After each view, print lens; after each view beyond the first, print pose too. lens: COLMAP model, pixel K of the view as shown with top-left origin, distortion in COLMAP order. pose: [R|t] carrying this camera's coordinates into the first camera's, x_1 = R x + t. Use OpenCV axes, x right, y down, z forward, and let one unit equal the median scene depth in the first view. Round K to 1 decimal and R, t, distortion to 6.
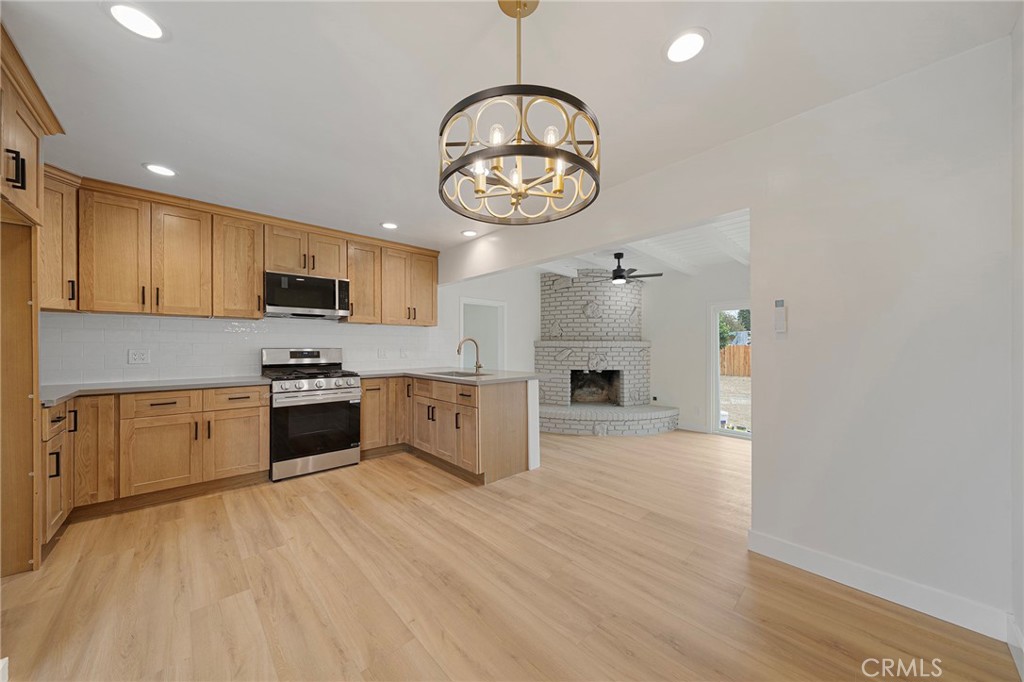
lens RADIAL K [[352.1, 0, 506.8], [0, 352.1, 346.6], [0, 0, 1]] dist [-0.000916, -0.000110]
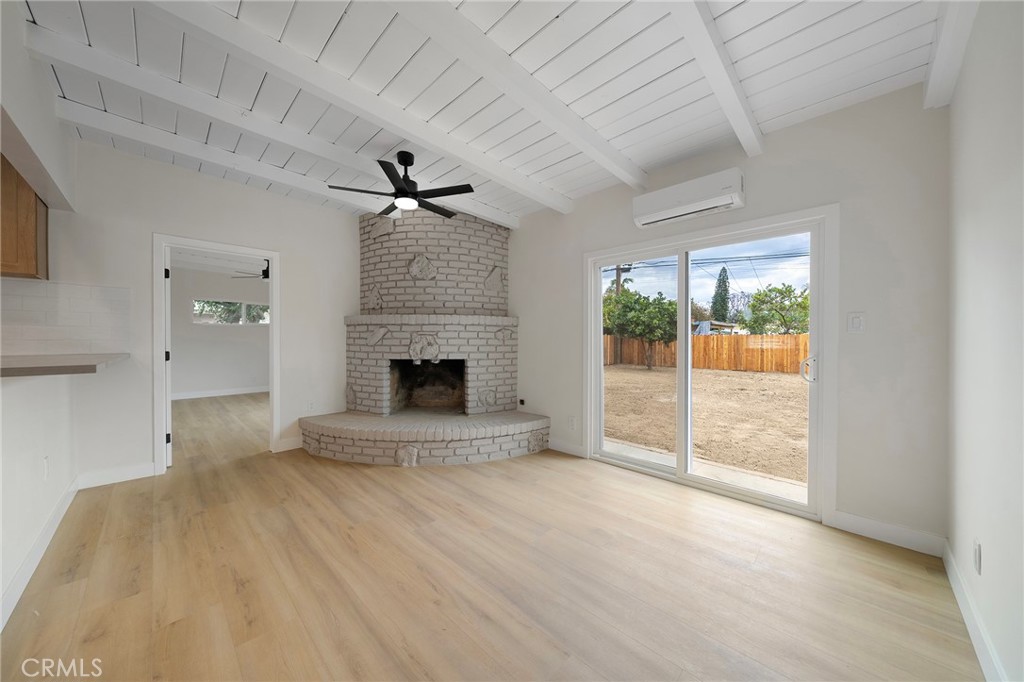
lens RADIAL K [[350.4, 0, 509.0], [0, 350.4, 340.4], [0, 0, 1]] dist [-0.000660, -0.000125]
pose [[0.998750, 0.001044, 0.049983, 0.625603], [-0.001205, 0.999994, 0.003179, 0.048126], [-0.049980, -0.003236, 0.998745, 0.576581]]
